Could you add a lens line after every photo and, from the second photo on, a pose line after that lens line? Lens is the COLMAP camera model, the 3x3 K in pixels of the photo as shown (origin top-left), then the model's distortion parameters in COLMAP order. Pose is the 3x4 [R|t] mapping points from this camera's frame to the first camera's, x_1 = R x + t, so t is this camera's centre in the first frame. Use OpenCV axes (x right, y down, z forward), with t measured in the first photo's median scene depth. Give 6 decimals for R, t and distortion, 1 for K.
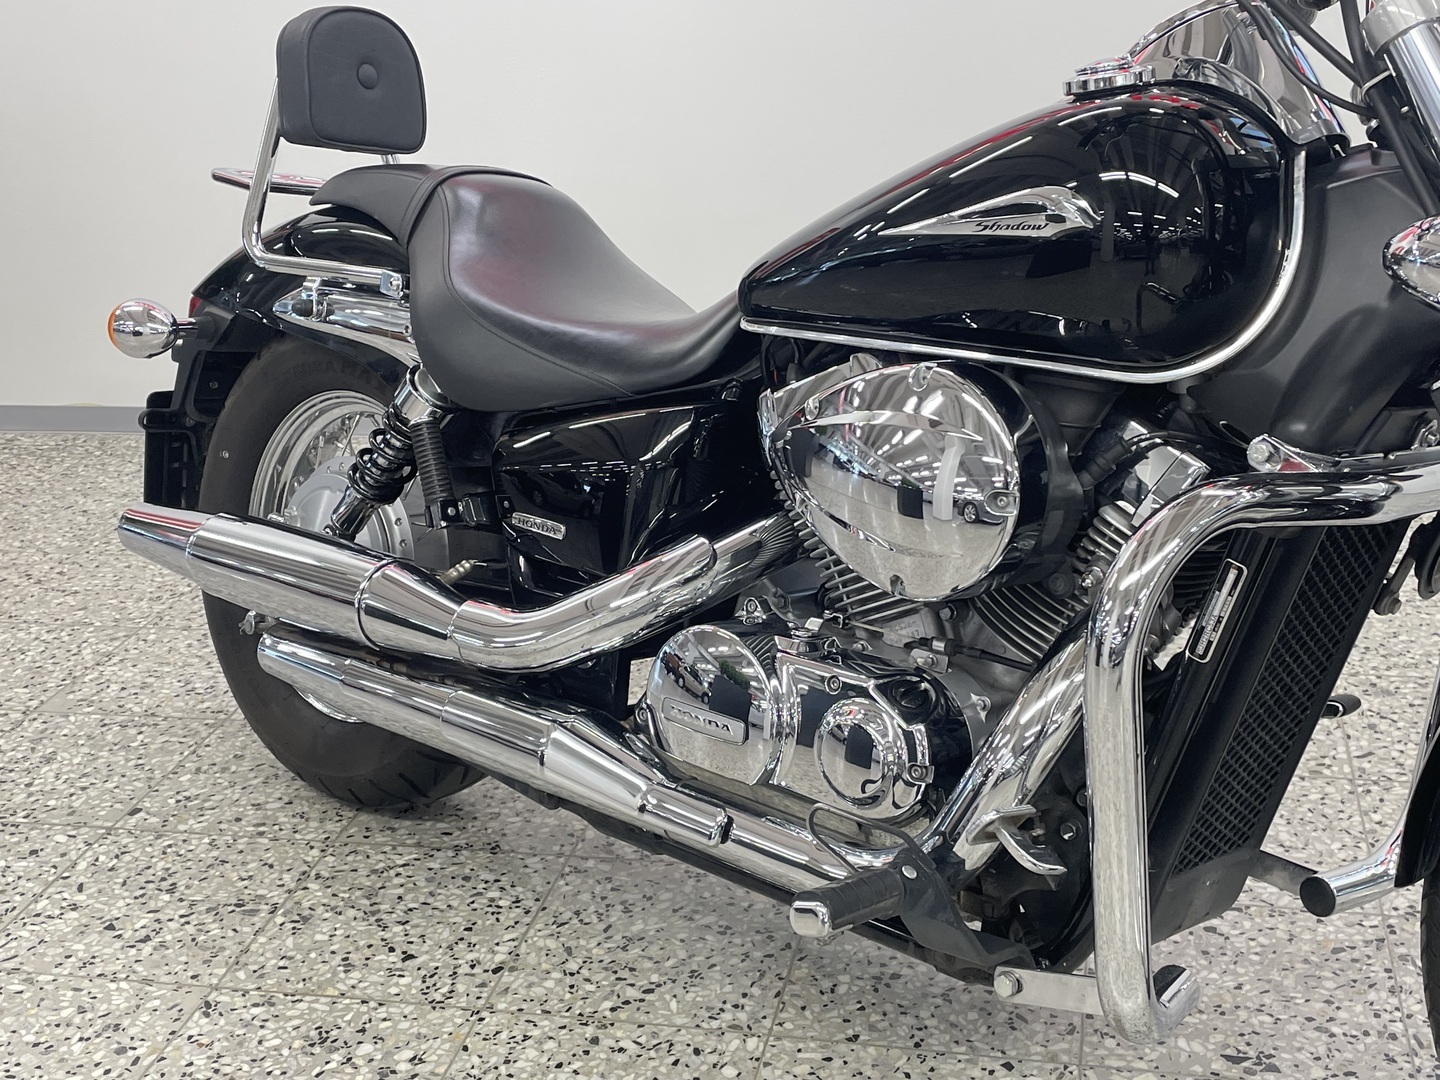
lens RADIAL K [[1787.4, 0, 718.0], [0, 1787.4, 531.5], [0, 0, 1]] dist [0.060721, 0.000000]
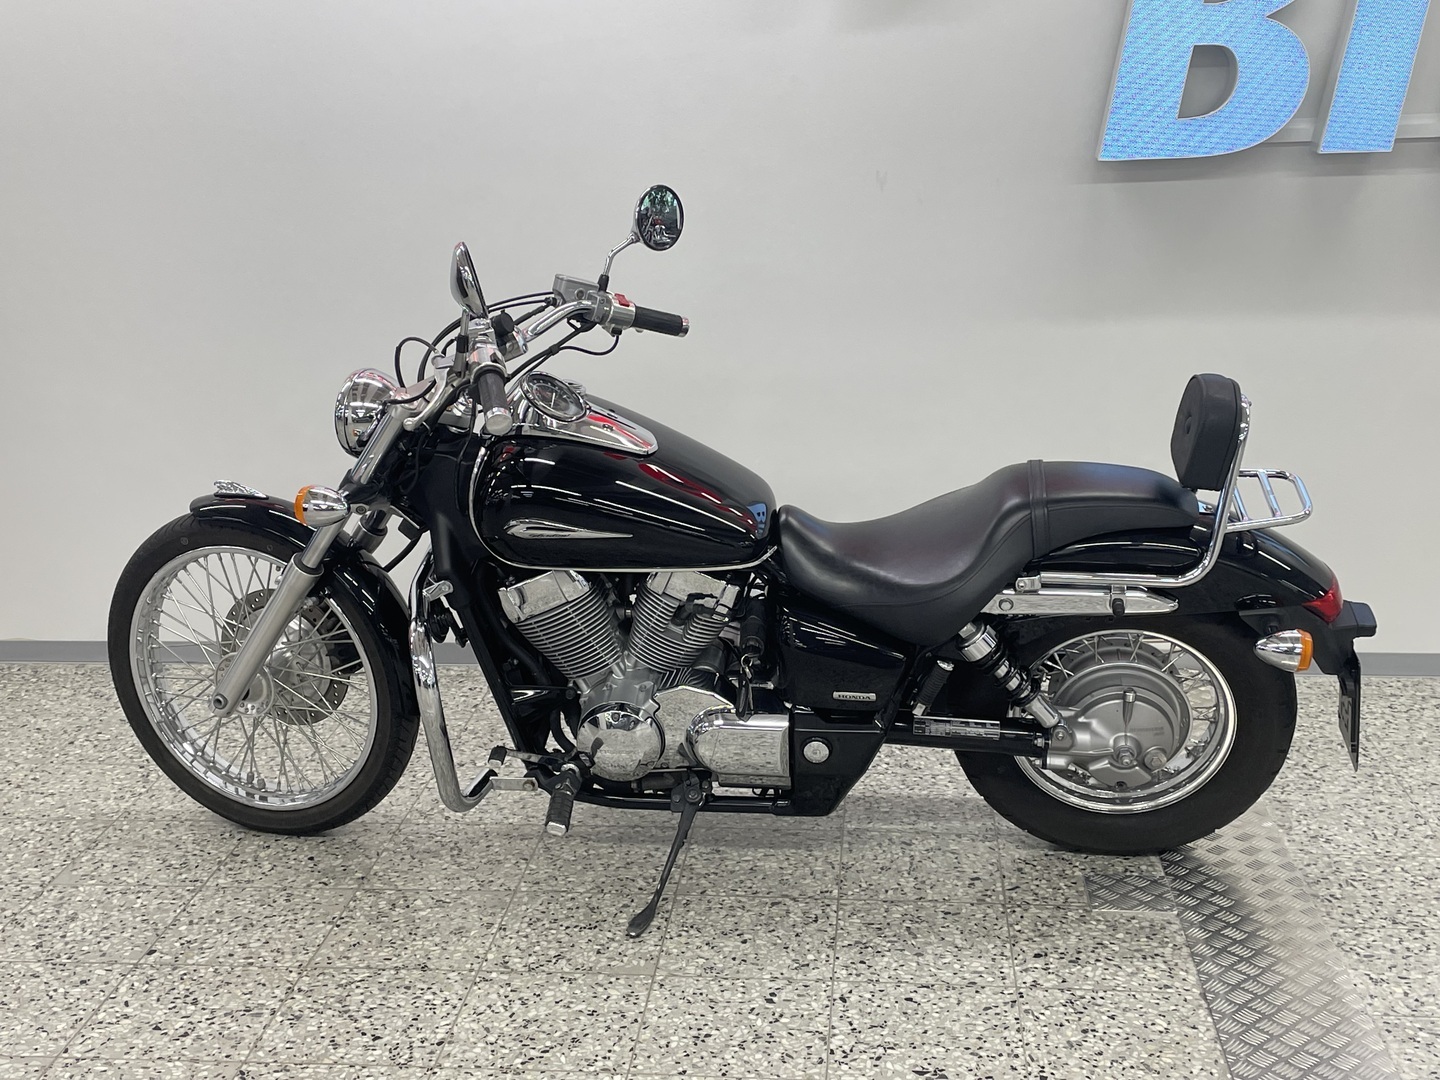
lens RADIAL K [[1787.4, 0, 695.7], [0, 1787.4, 519.1], [0, 0, 1]] dist [0.060721, 0.000000]
pose [[0.992552, 0.003628, 0.121770, -0.094640], [0.010563, 0.993229, -0.115690, -0.011156], [-0.121366, 0.116115, 0.985793, -0.531242]]
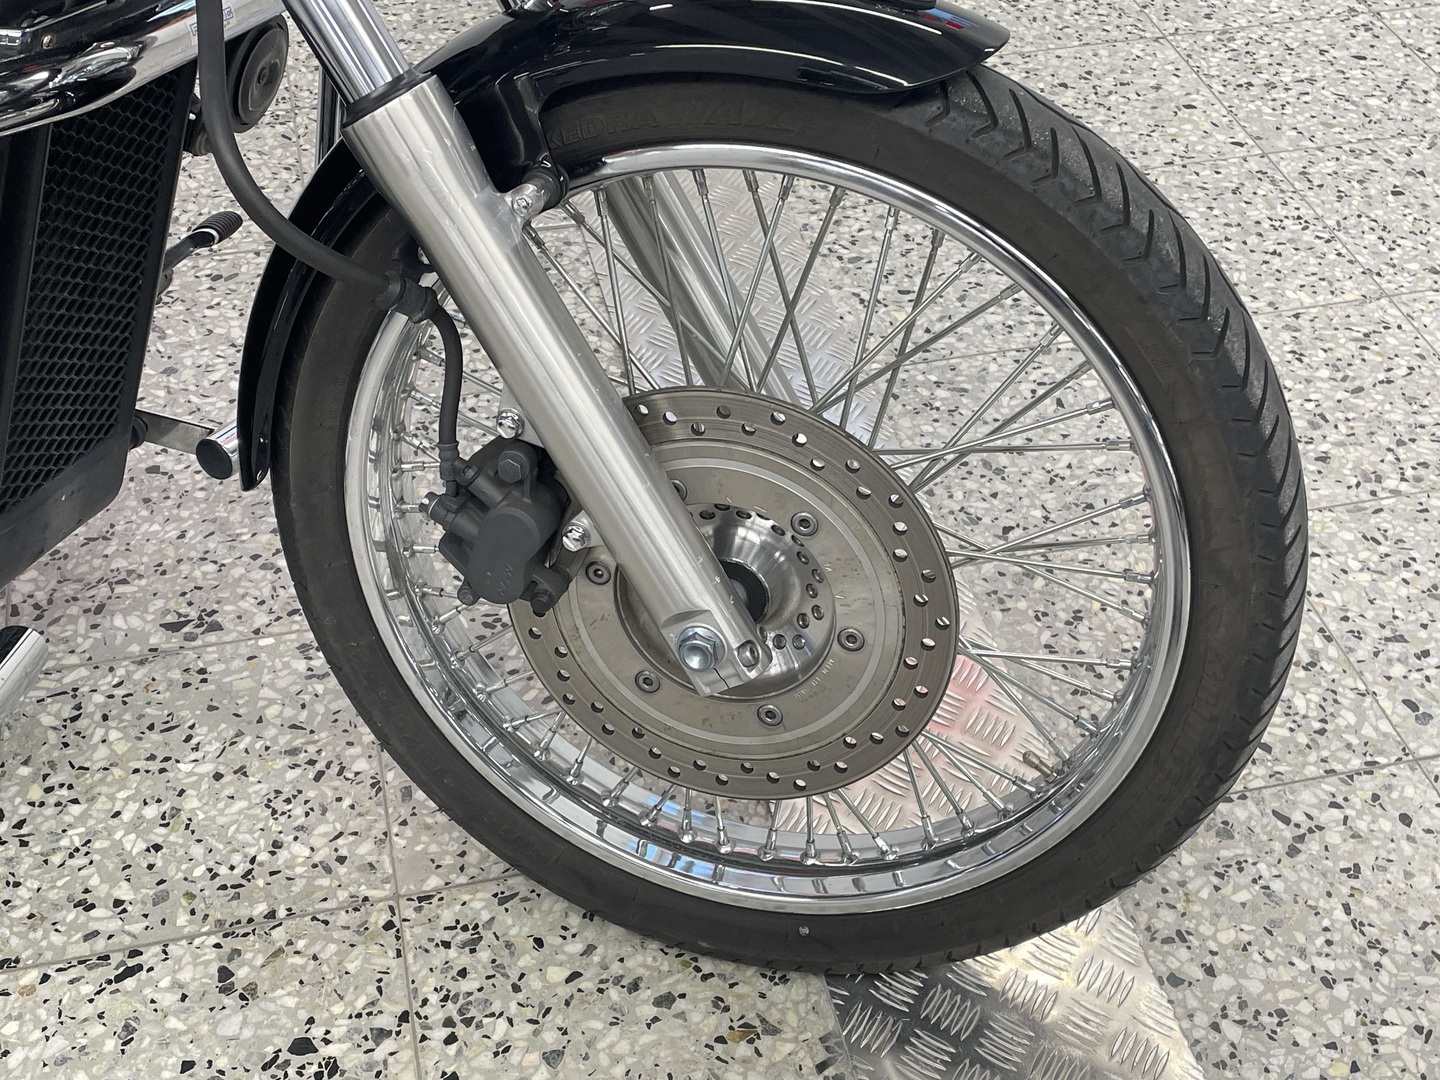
lens RADIAL K [[1787.4, 0, 726.3], [0, 1787.4, 537.8], [0, 0, 1]] dist [0.060721, 0.000000]
pose [[0.890669, -0.250775, 0.379236, 0.174945], [0.088778, 0.913997, 0.395889, -0.080046], [-0.445900, -0.318939, 0.836332, 0.098670]]
